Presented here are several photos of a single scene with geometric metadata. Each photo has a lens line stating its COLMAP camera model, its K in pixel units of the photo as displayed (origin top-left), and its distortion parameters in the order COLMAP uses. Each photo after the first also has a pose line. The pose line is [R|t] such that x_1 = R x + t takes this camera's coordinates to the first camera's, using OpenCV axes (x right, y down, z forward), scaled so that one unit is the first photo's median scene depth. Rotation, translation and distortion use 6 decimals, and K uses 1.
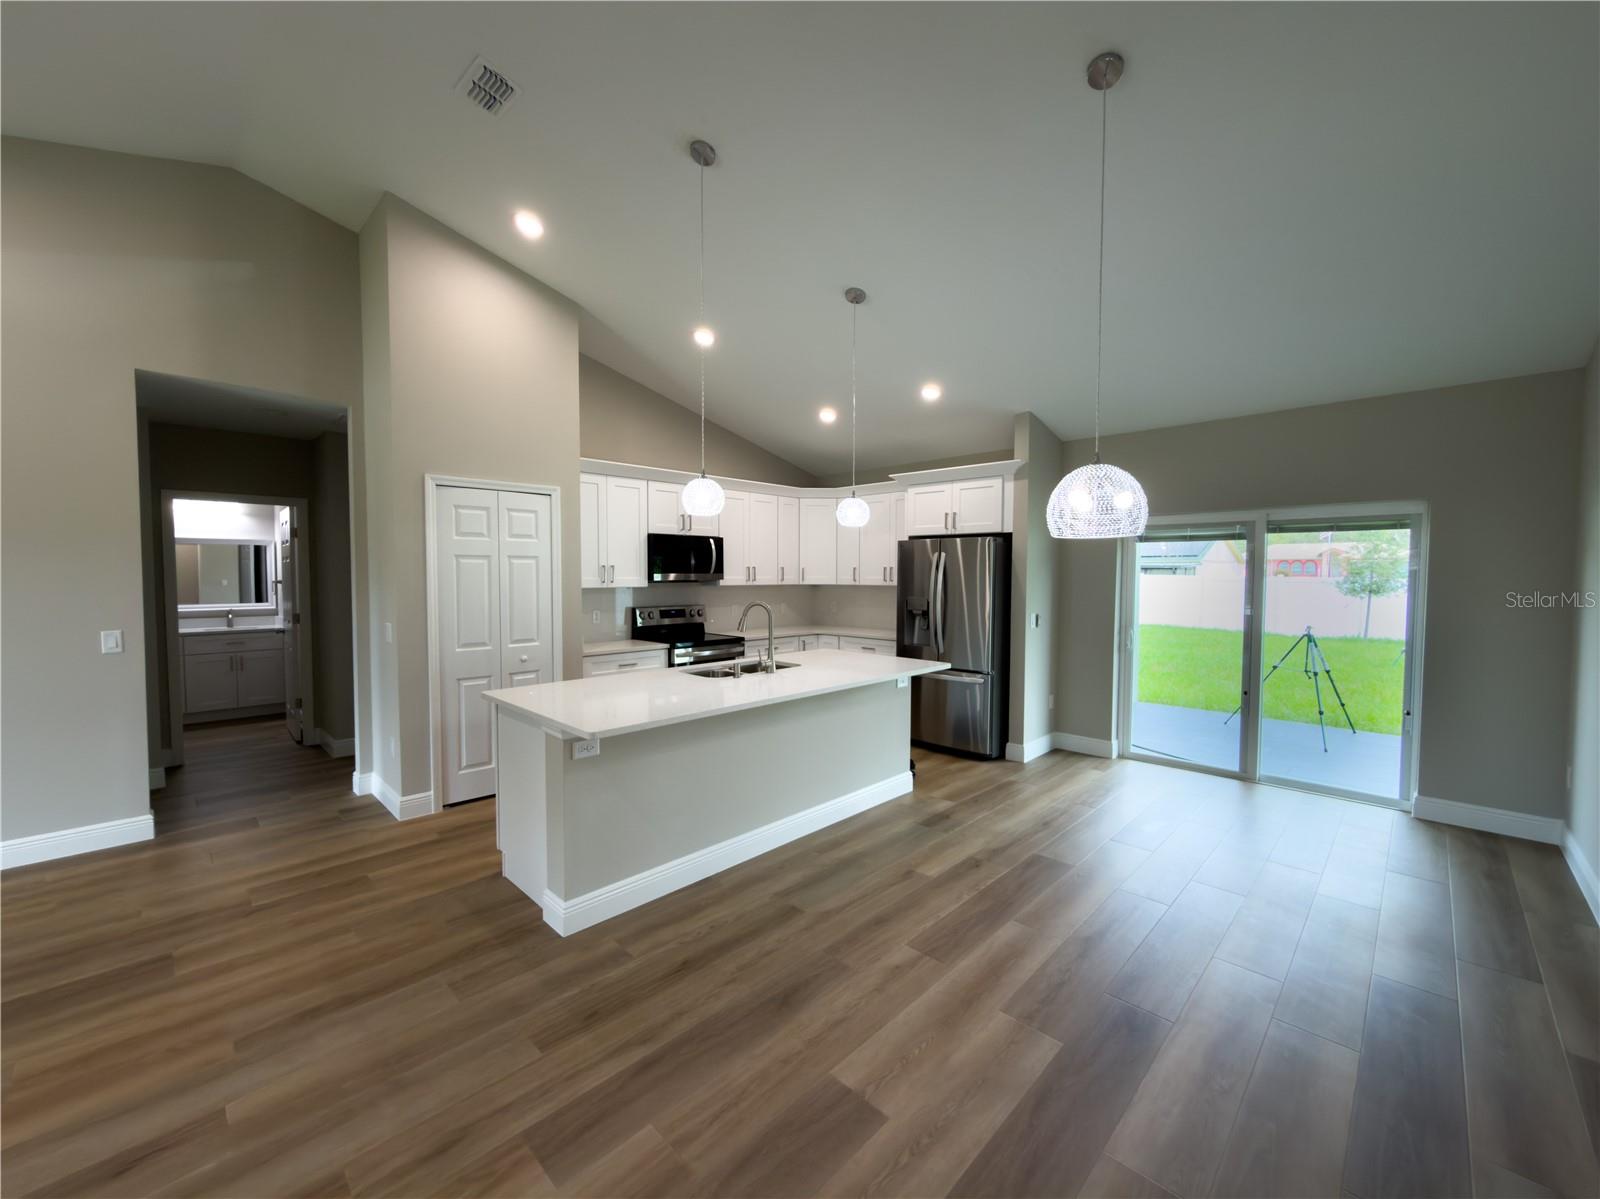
lens RADIAL K [[644.4, 0, 790.5], [0, 644.4, 599.3], [0, 0, 1]] dist [0.001457, 0.000502]
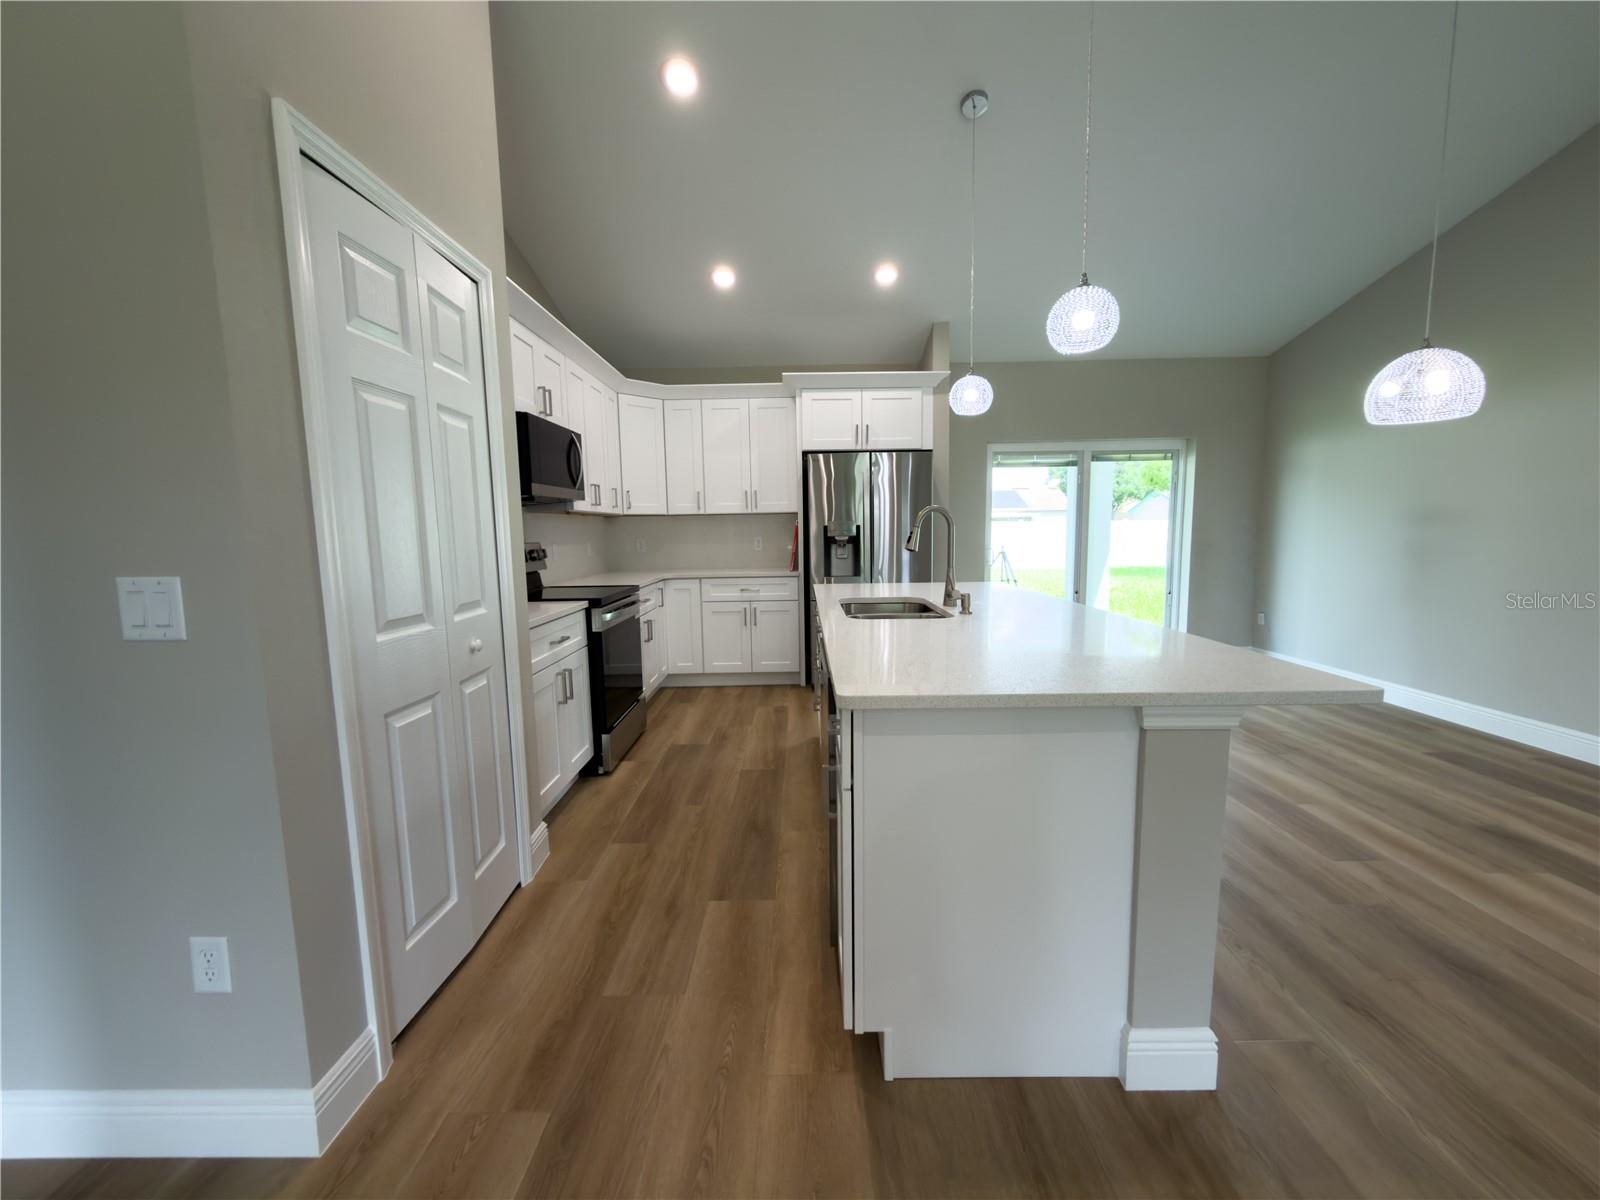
lens RADIAL K [[644.4, 0, 802.5], [0, 644.4, 601.6], [0, 0, 1]] dist [0.001457, 0.000502]
pose [[0.716045, -0.092402, 0.691912, -0.481243], [0.045777, 0.995282, 0.085543, 0.029888], [-0.696552, -0.029579, 0.716896, 0.448324]]
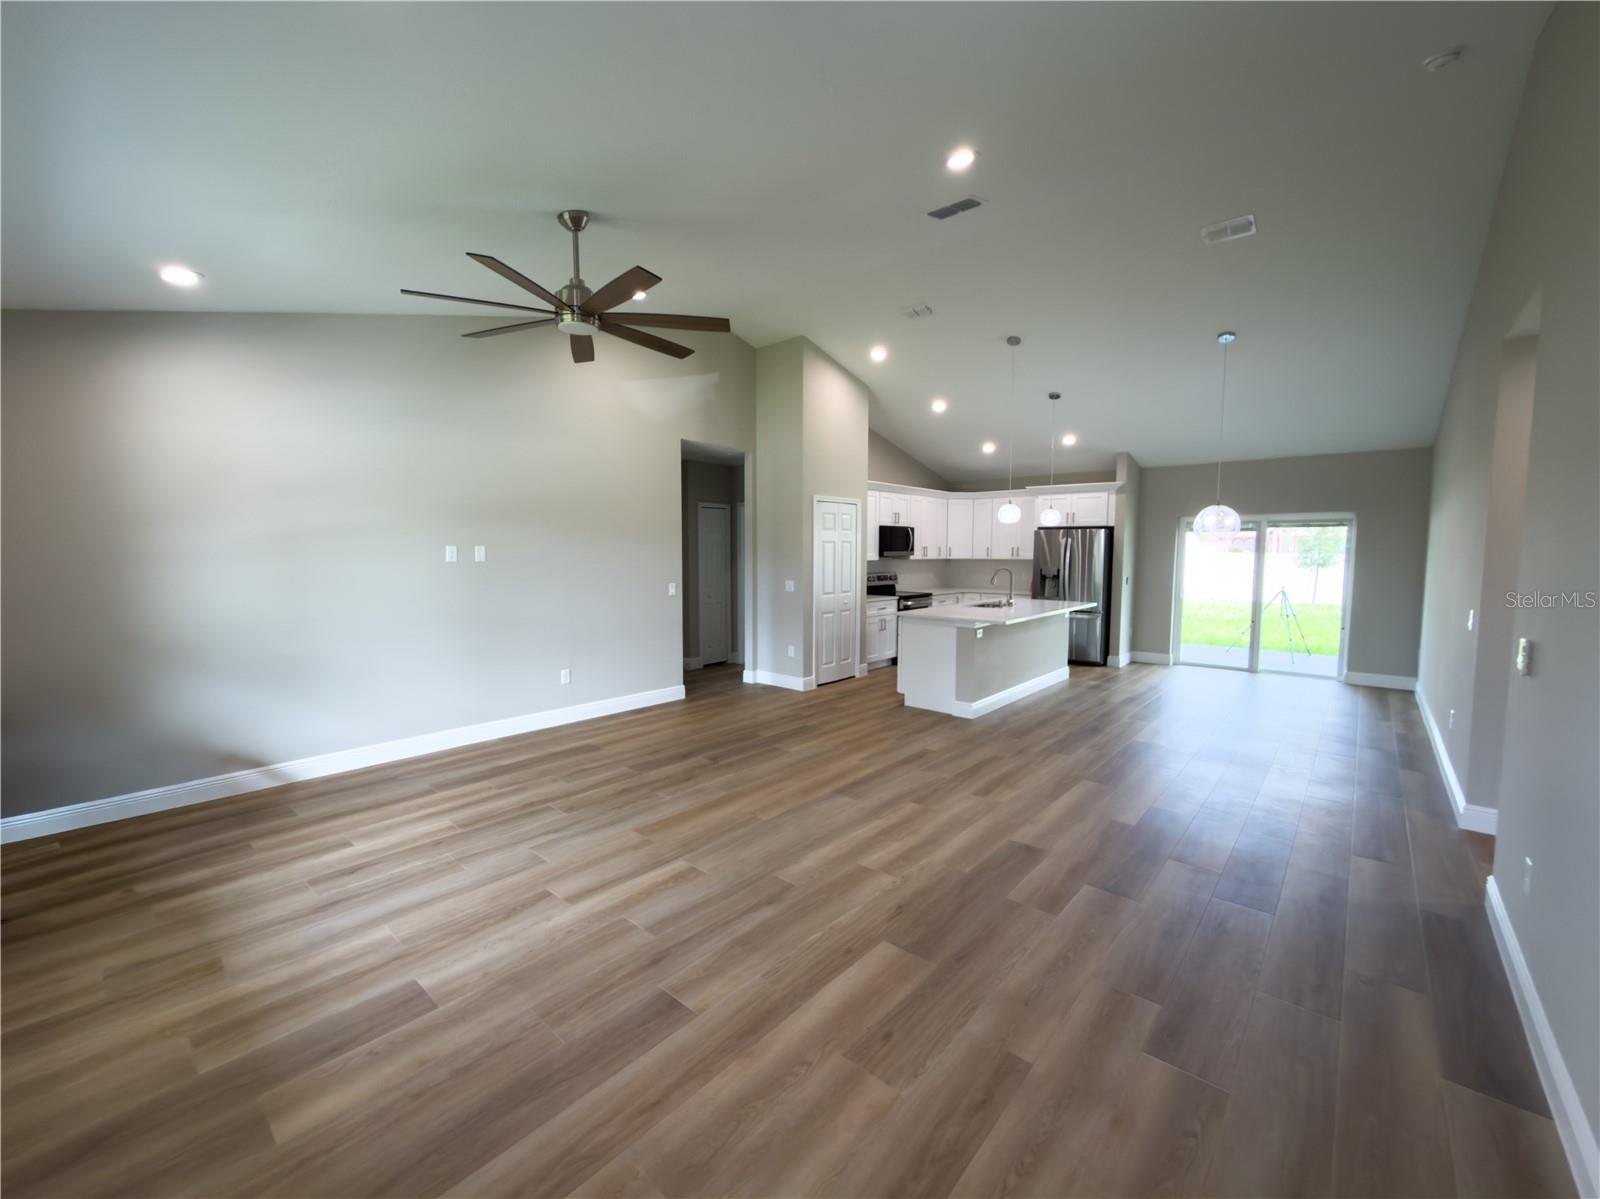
lens RADIAL K [[644.4, 0, 796.1], [0, 644.4, 598.7], [0, 0, 1]] dist [0.001457, 0.000502]
pose [[0.998330, -0.003970, 0.057631, -0.553169], [0.001896, 0.999350, 0.035987, 0.018717], [-0.057737, -0.035817, 0.997689, -0.582923]]
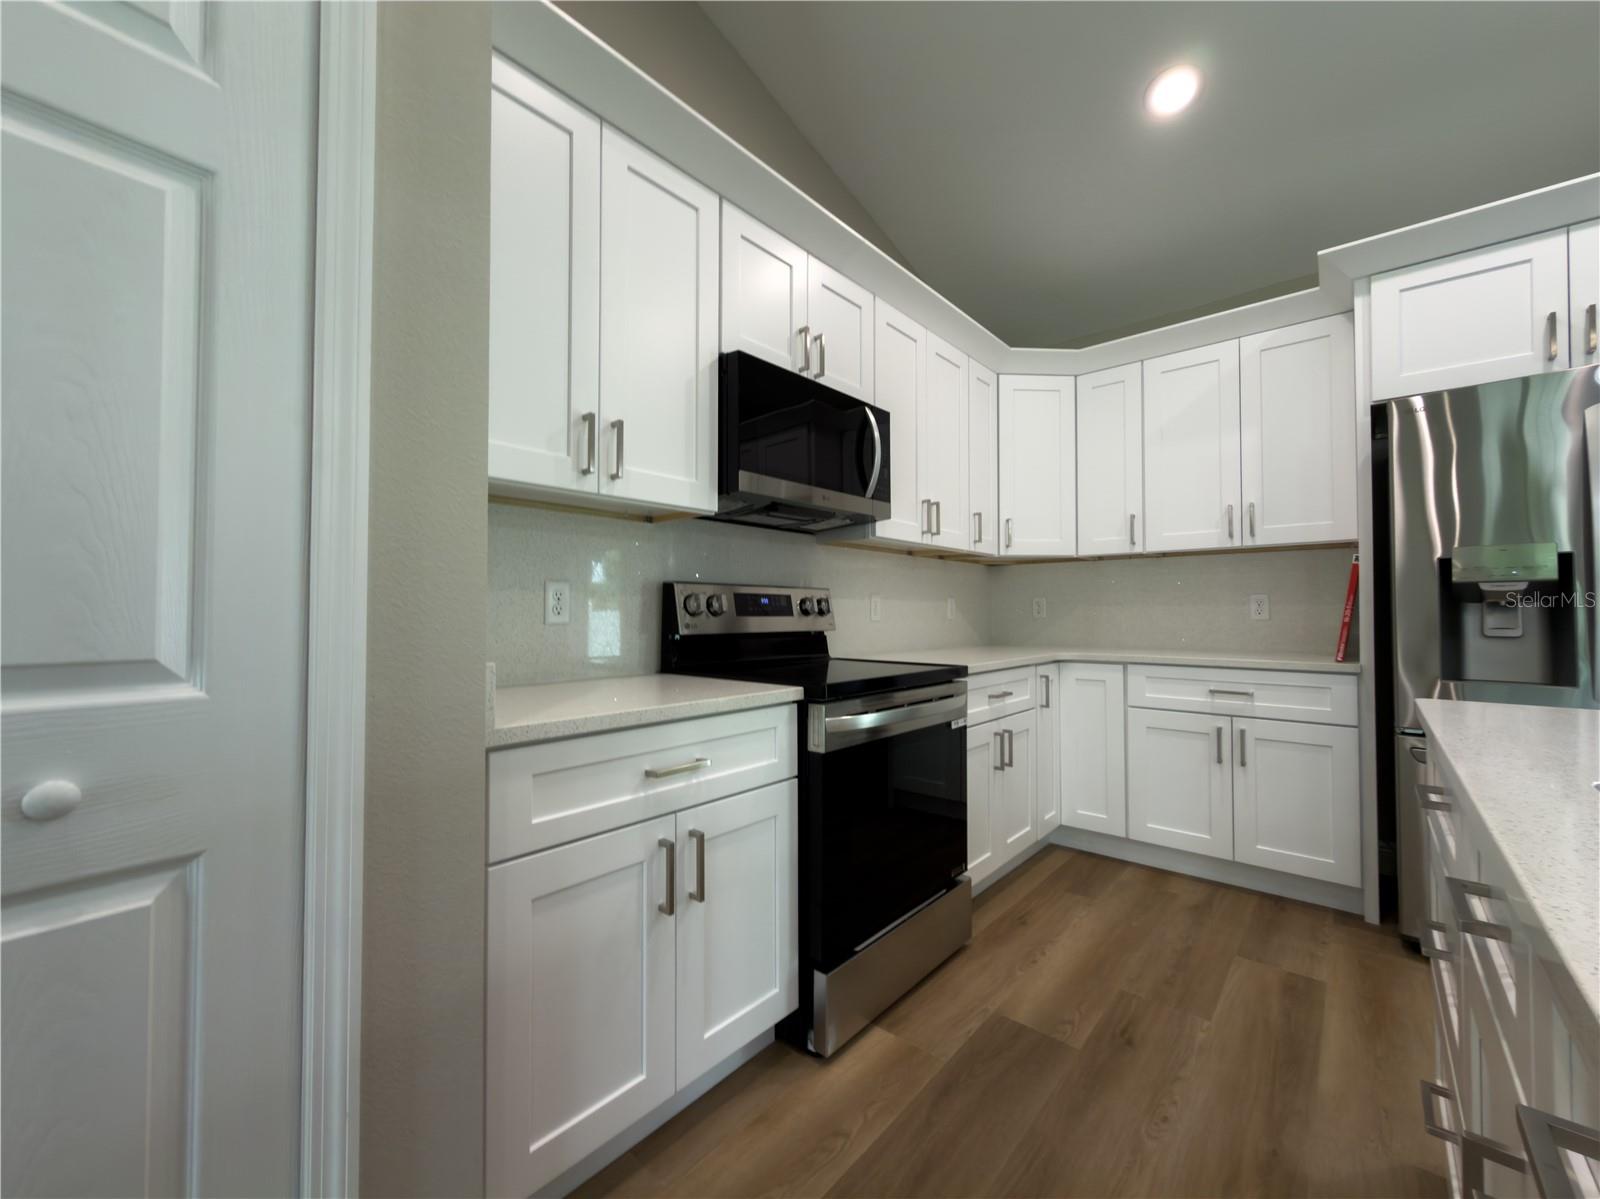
lens RADIAL K [[644.4, 0, 796.8], [0, 644.4, 598.8], [0, 0, 1]] dist [0.001457, 0.000502]
pose [[0.998678, 0.001109, 0.051390, -0.214838], [0.001948, 0.998232, -0.059403, 0.048903], [-0.051365, 0.059424, 0.996910, 0.727882]]
